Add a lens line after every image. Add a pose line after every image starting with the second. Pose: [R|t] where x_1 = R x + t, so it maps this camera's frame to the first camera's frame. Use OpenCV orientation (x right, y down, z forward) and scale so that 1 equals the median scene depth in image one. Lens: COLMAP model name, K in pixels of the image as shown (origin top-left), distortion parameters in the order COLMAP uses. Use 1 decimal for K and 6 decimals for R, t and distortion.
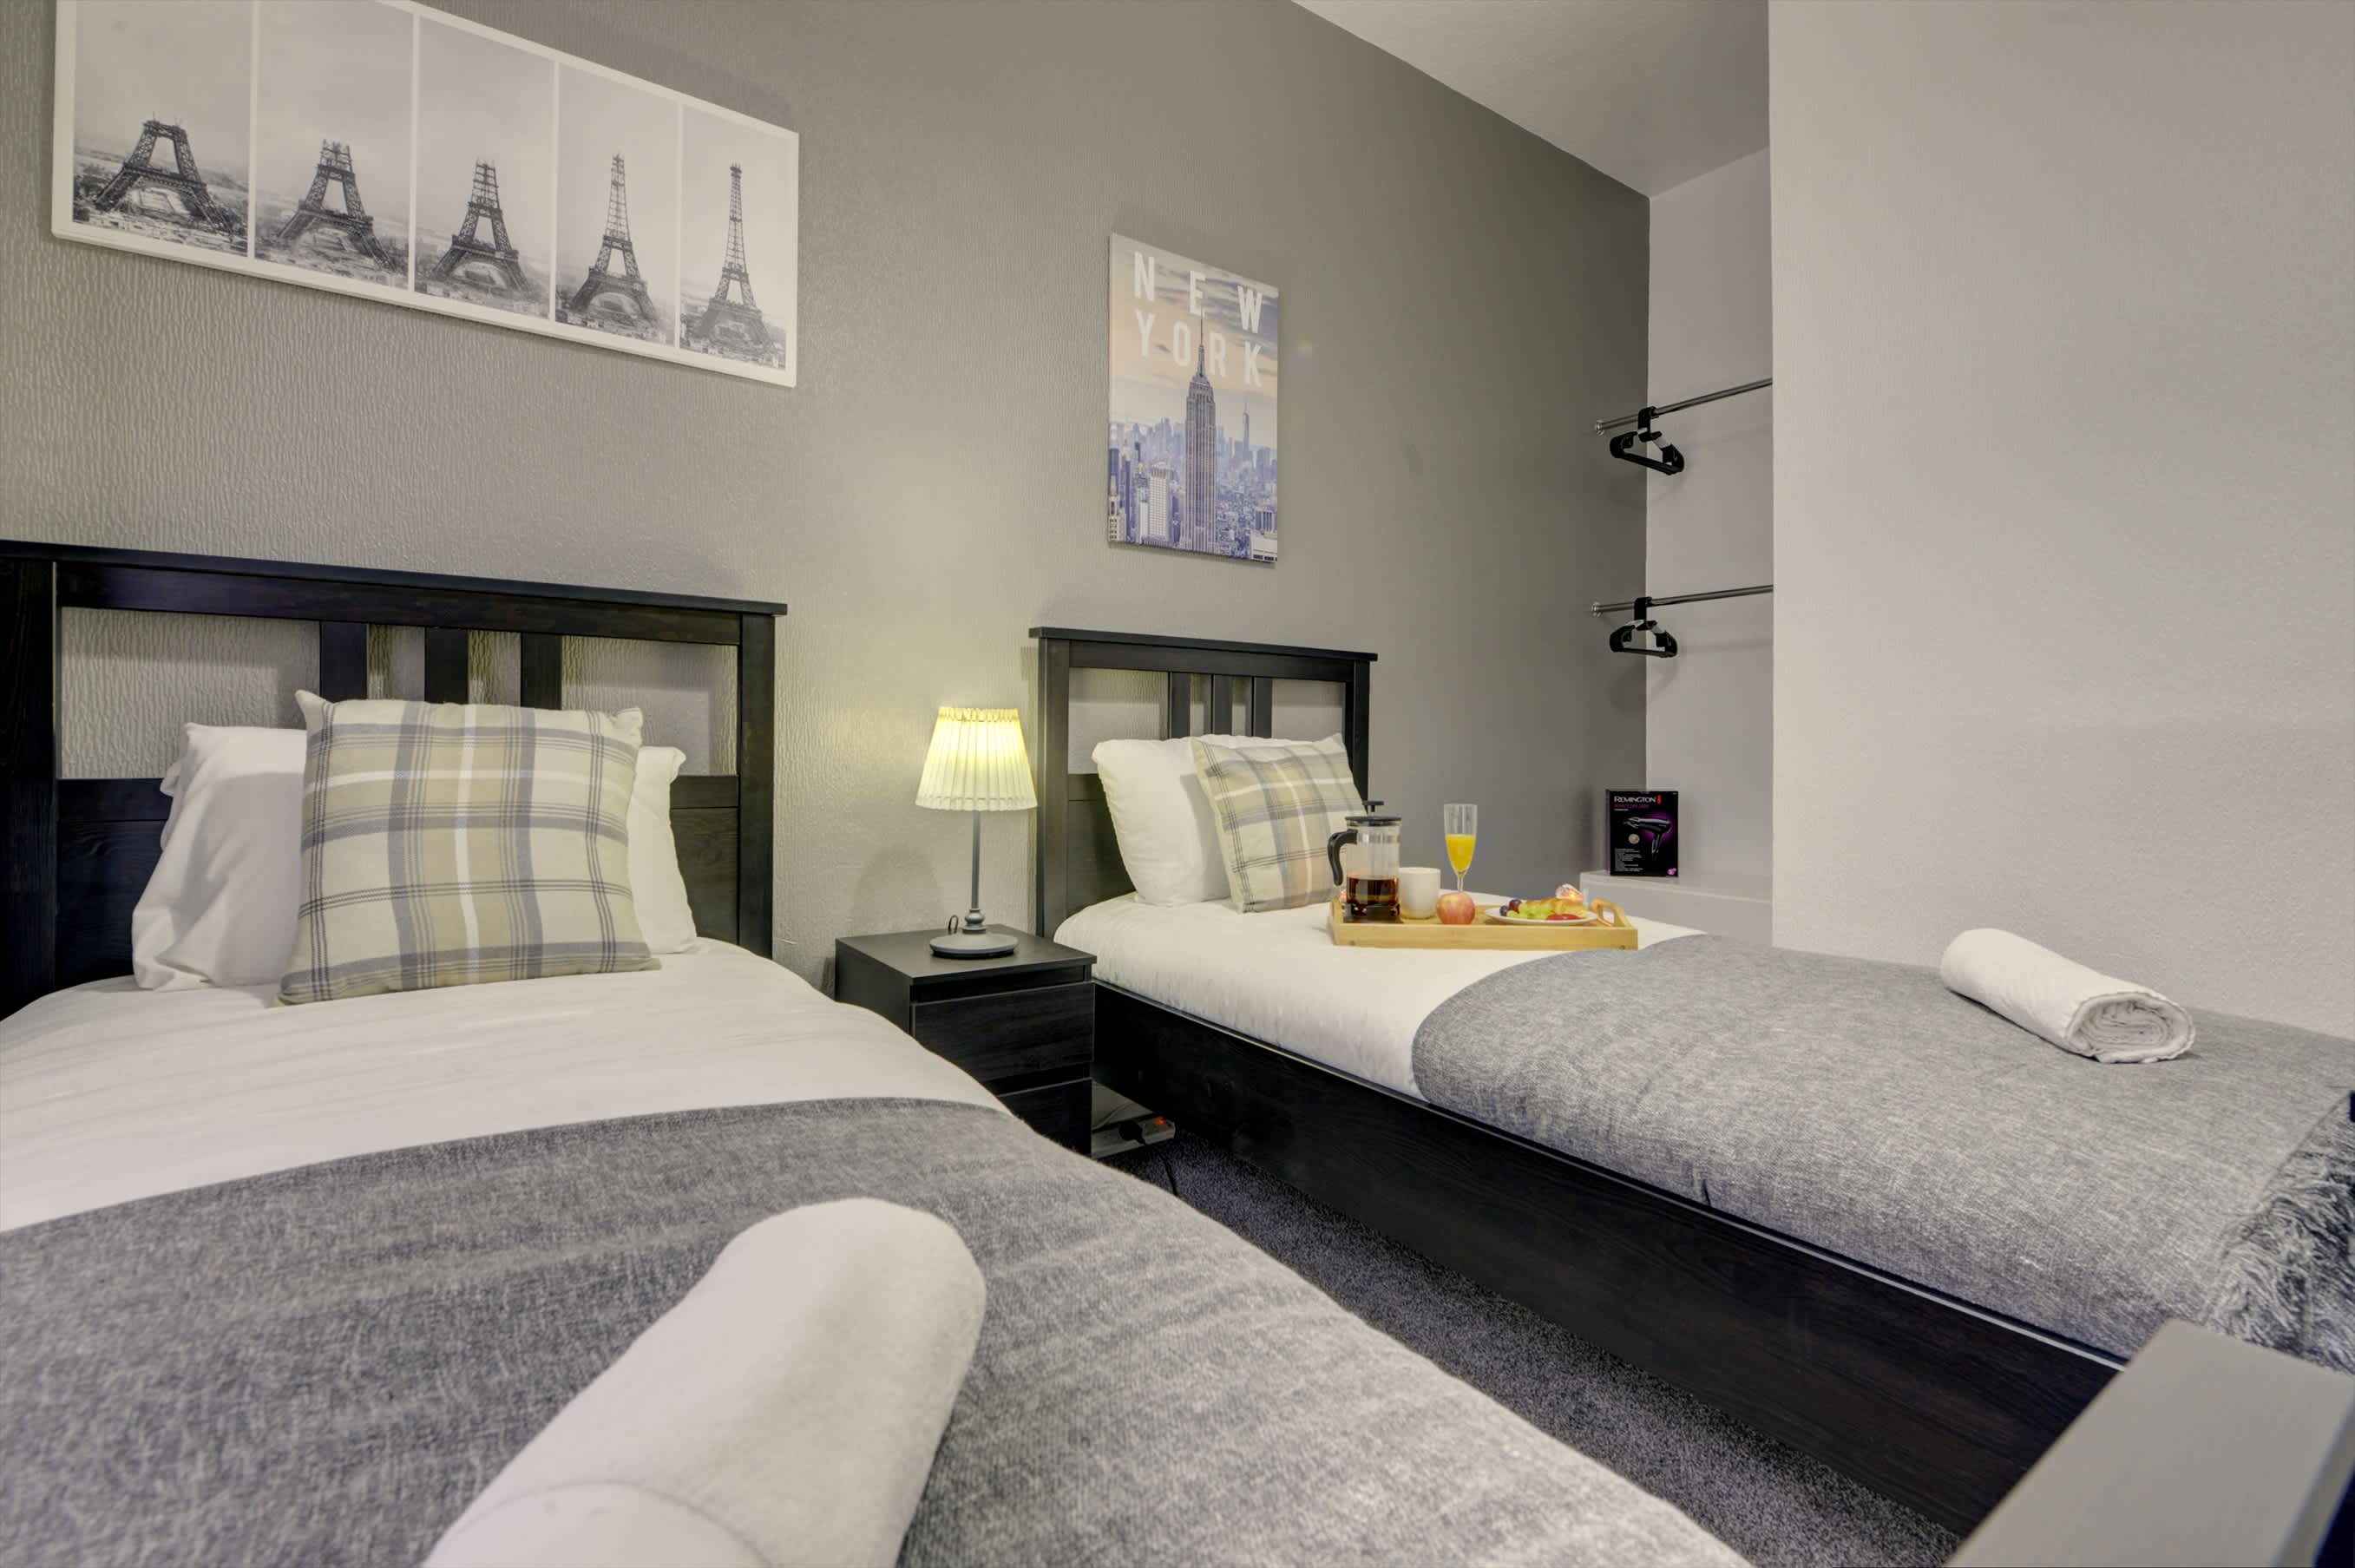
lens RADIAL K [[1065.9, 0, 1177.8], [0, 1065.9, 763.3], [0, 0, 1]] dist [-0.008148, -0.000961]
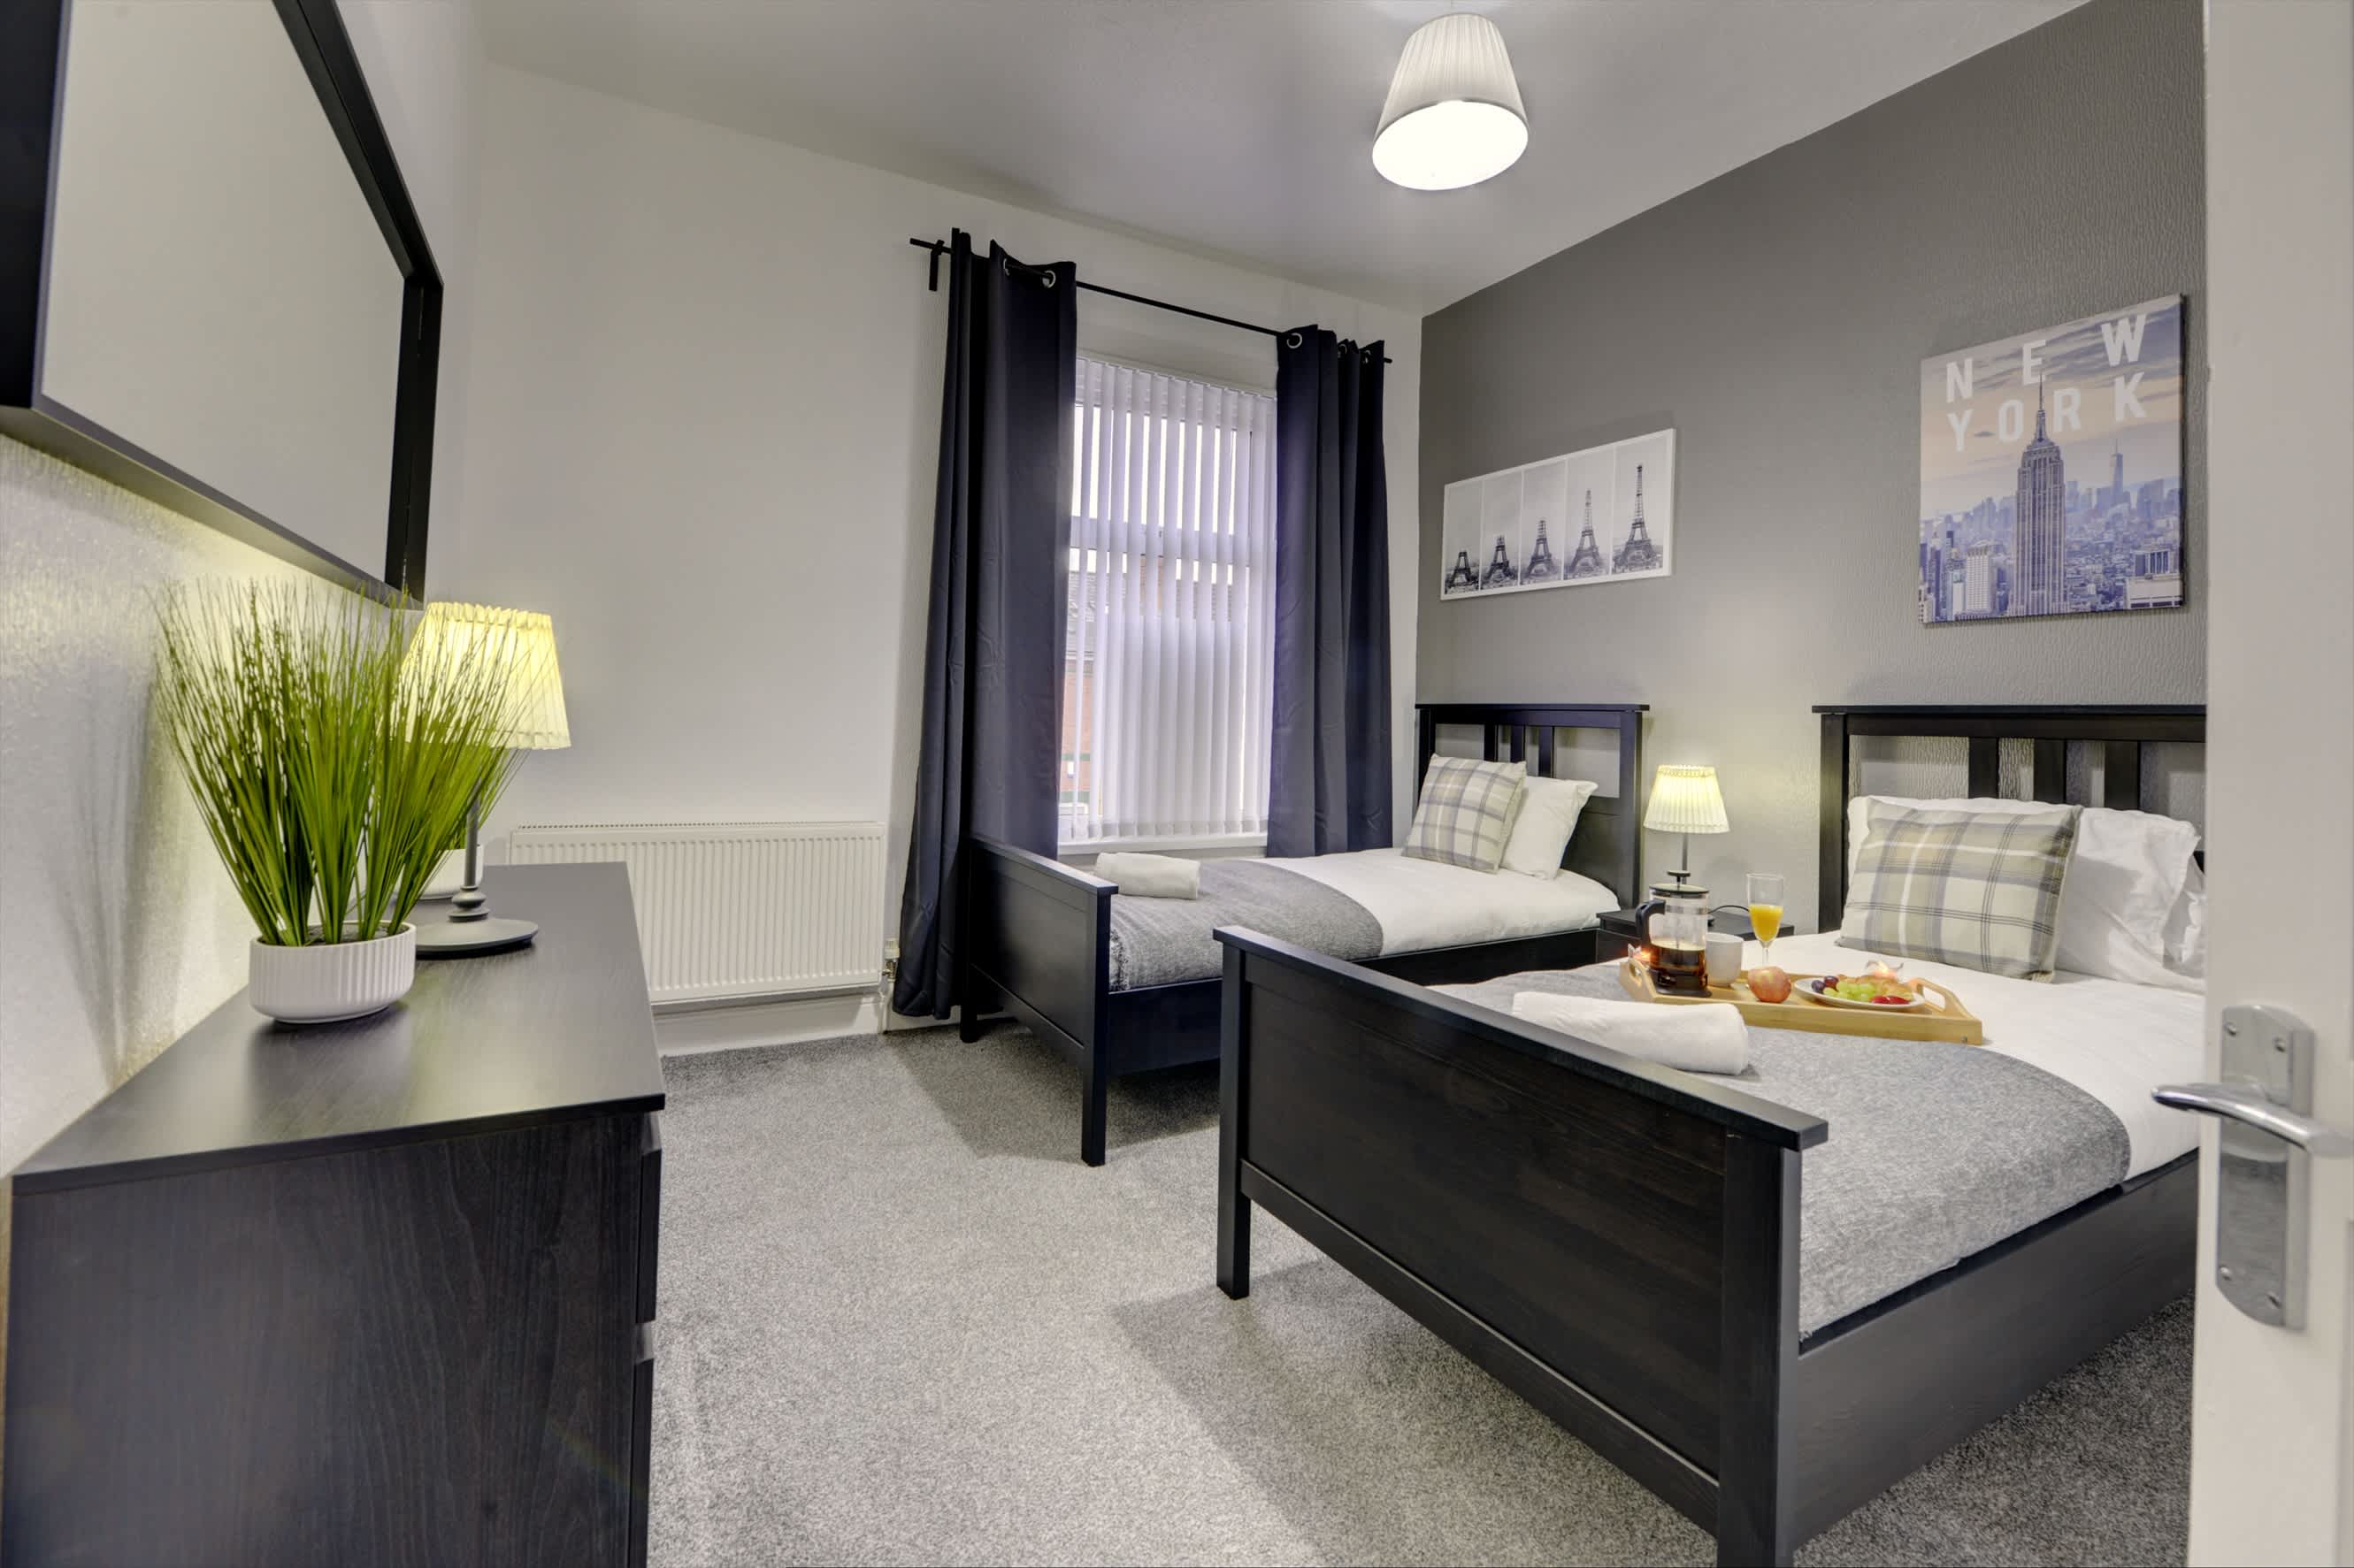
lens RADIAL K [[989.6, 0, 1134.7], [0, 989.6, 707.1], [0, 0, 1]] dist [-0.011876, -0.000614]
pose [[-0.131665, -0.022454, -0.991040, 1.378550], [-0.042094, 0.998968, -0.017041, -0.081044], [0.990400, 0.039473, -0.132474, 0.379825]]
